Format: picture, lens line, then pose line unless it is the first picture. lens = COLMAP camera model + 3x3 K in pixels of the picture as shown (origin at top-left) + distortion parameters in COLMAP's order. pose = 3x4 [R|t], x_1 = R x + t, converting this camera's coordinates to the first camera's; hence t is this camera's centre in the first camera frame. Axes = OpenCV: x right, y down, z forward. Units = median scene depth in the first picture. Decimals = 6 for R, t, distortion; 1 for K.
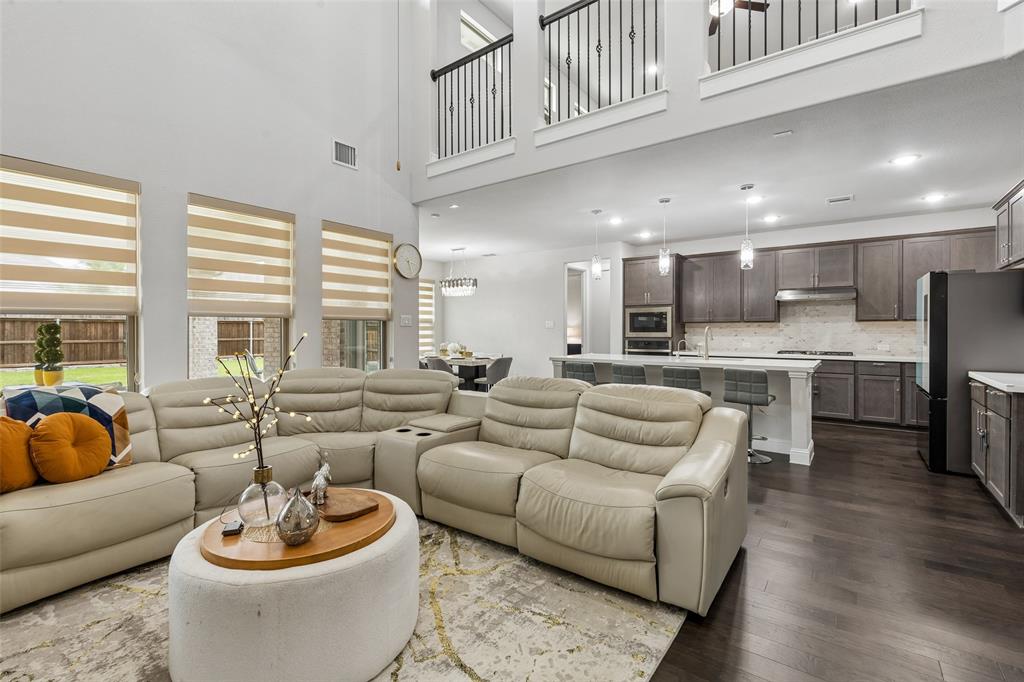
lens RADIAL K [[465.0, 0, 512.0], [0, 465.0, 341.0], [0, 0, 1]] dist [-0.000275, -0.000040]
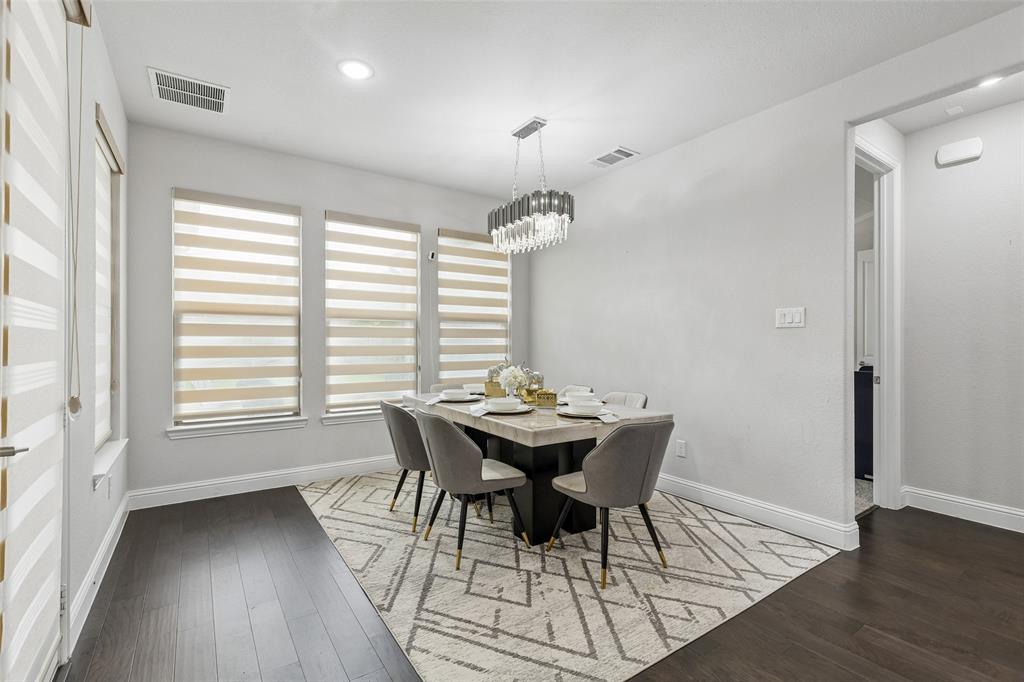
lens RADIAL K [[465.0, 0, 512.0], [0, 465.0, 341.0], [0, 0, 1]] dist [-0.000275, -0.000040]
pose [[0.947906, 0.001849, -0.318546, -0.002099], [-0.010305, 0.999638, -0.024862, -0.007622], [0.318384, 0.026849, 0.947581, 0.641440]]
